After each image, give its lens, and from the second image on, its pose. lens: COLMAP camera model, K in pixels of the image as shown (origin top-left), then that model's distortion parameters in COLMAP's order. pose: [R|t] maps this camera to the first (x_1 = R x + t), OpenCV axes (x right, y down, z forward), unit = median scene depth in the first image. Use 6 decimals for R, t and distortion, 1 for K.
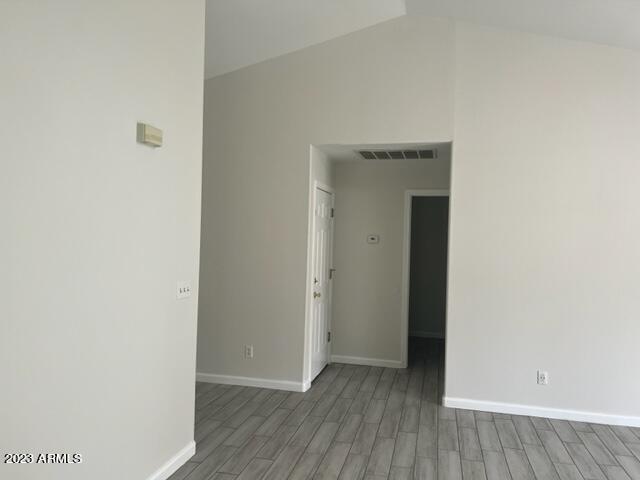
lens RADIAL K [[486.1, 0, 312.4], [0, 486.1, 253.3], [0, 0, 1]] dist [0.041824, -0.033099]
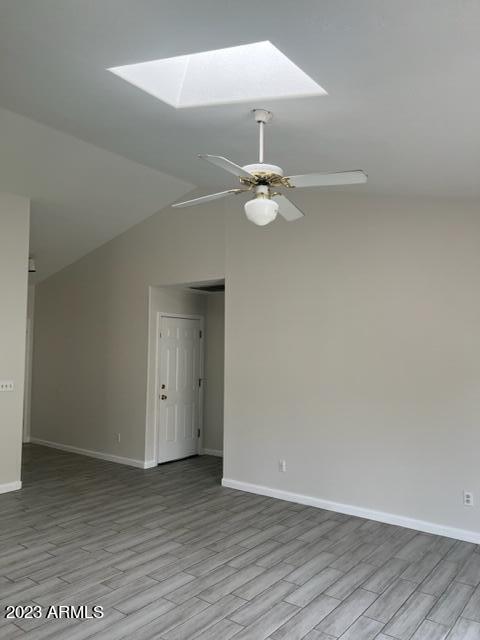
lens RADIAL K [[486.1, 0, 245.8], [0, 486.1, 328.3], [0, 0, 1]] dist [0.041824, -0.033099]
pose [[0.916359, -0.034153, -0.398898, 0.878082], [-0.007549, 0.994704, -0.102505, 0.041077], [0.400286, 0.096942, 0.911248, -0.161410]]
